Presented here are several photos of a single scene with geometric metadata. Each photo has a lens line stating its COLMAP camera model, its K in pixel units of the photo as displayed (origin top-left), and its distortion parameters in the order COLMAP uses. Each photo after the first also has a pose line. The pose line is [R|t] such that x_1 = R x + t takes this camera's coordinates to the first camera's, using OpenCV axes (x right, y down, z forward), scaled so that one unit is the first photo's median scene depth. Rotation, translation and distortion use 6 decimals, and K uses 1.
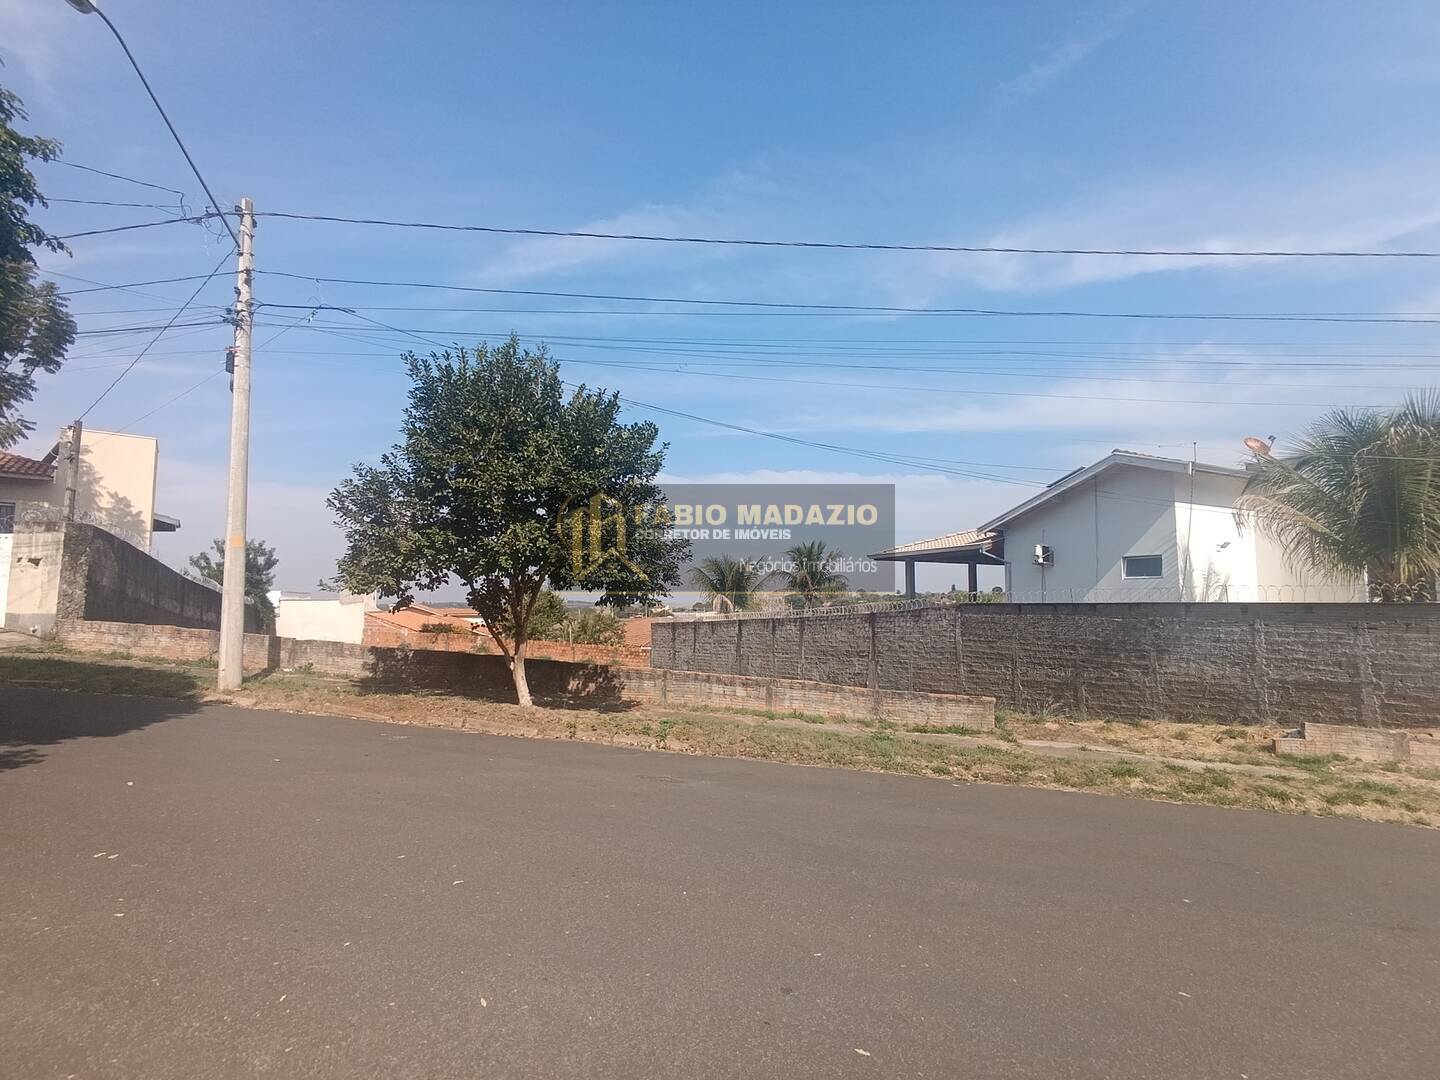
lens RADIAL K [[680.4, 0, 723.5], [0, 680.4, 526.6], [0, 0, 1]] dist [-0.002198, 0.003835]
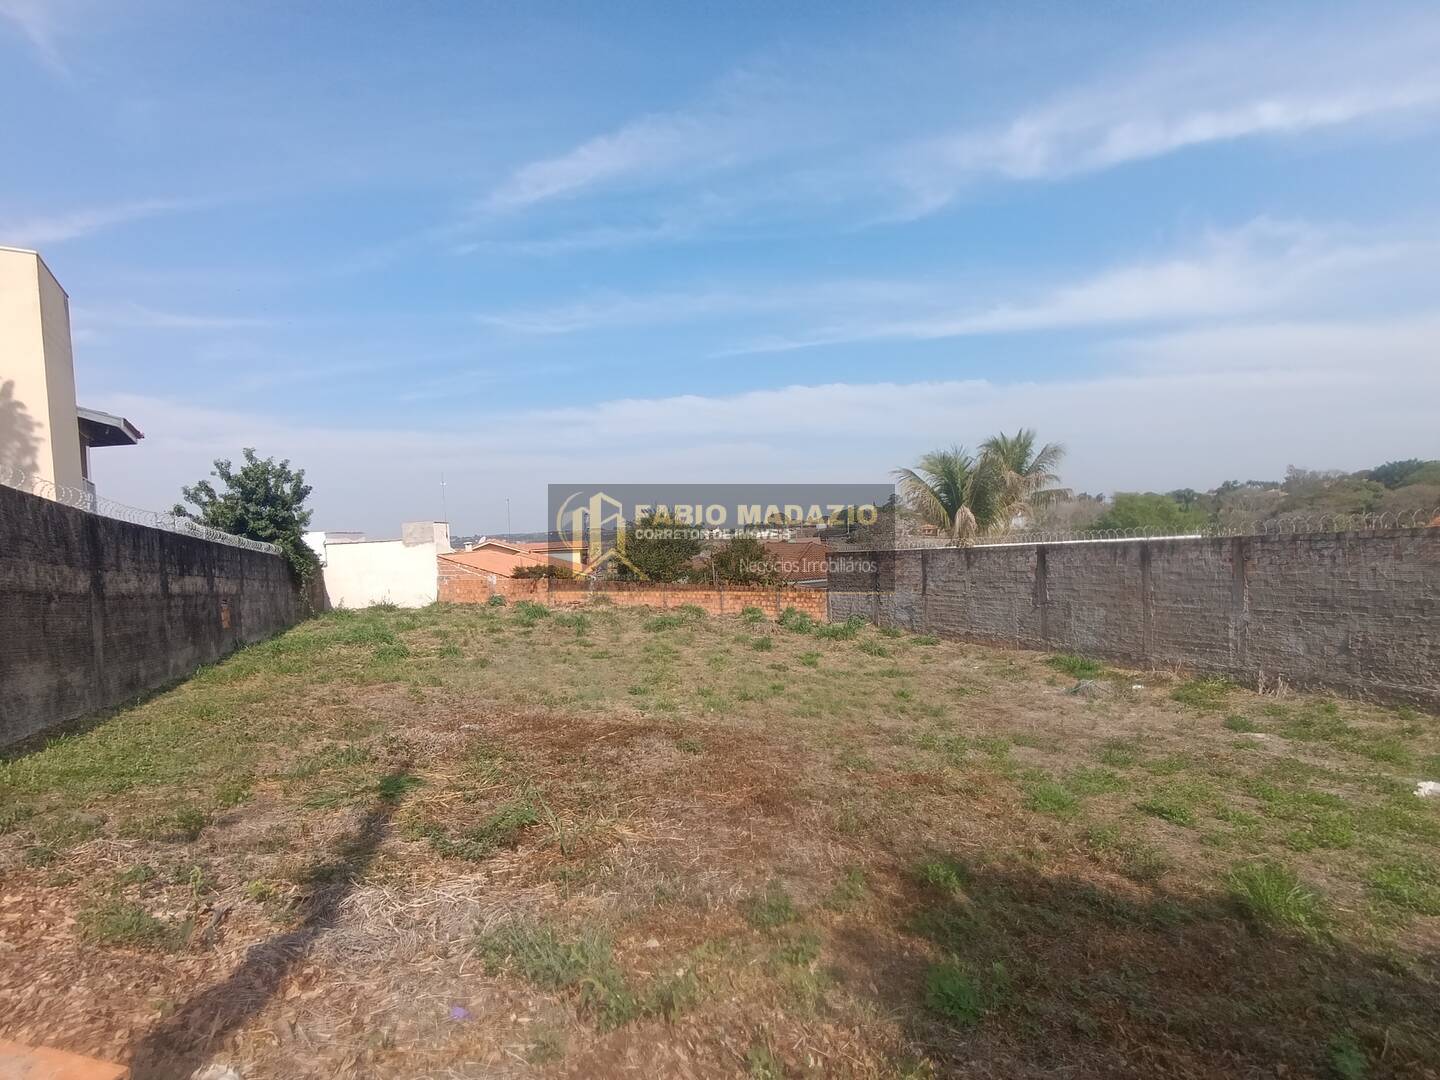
lens RADIAL K [[680.4, 0, 712.3], [0, 680.4, 555.4], [0, 0, 1]] dist [-0.002198, 0.003835]
pose [[0.996281, -0.043075, -0.074627, -0.343393], [0.054260, 0.986420, 0.155018, 0.054399], [0.066936, -0.158491, 0.985089, 0.573797]]
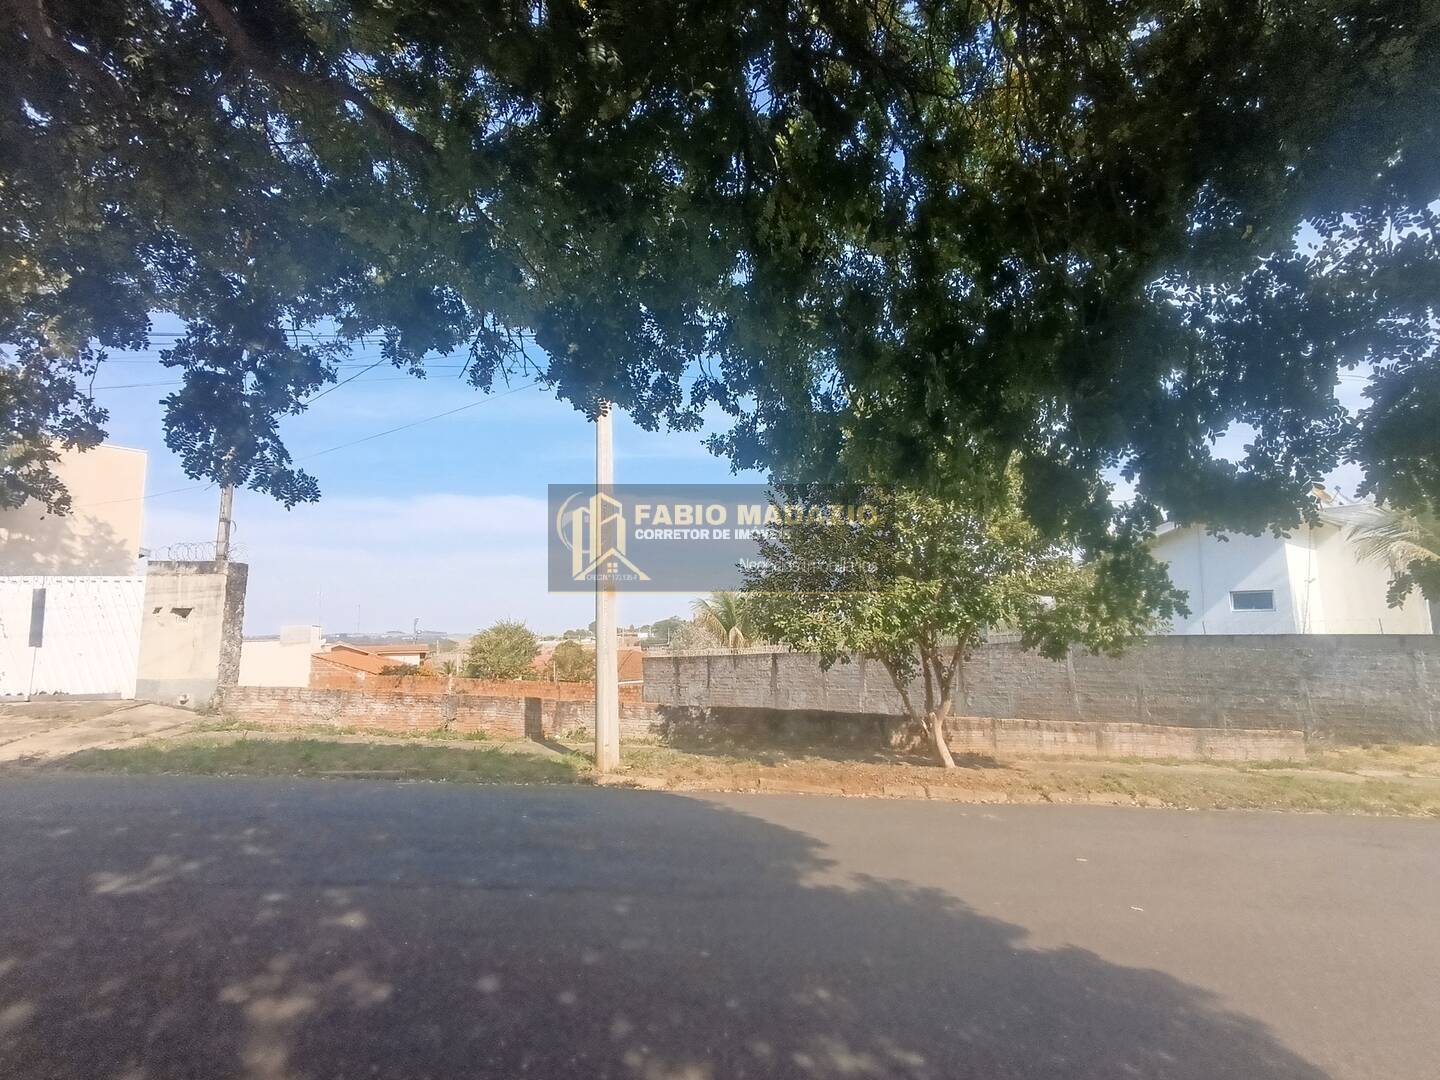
lens RADIAL K [[680.4, 0, 726.6], [0, 680.4, 531.7], [0, 0, 1]] dist [-0.002198, 0.003835]
pose [[0.978251, 0.011015, 0.207130, -0.380472], [-0.004923, 0.999541, -0.029903, -0.013633], [-0.207364, 0.028233, 0.977856, 0.072247]]
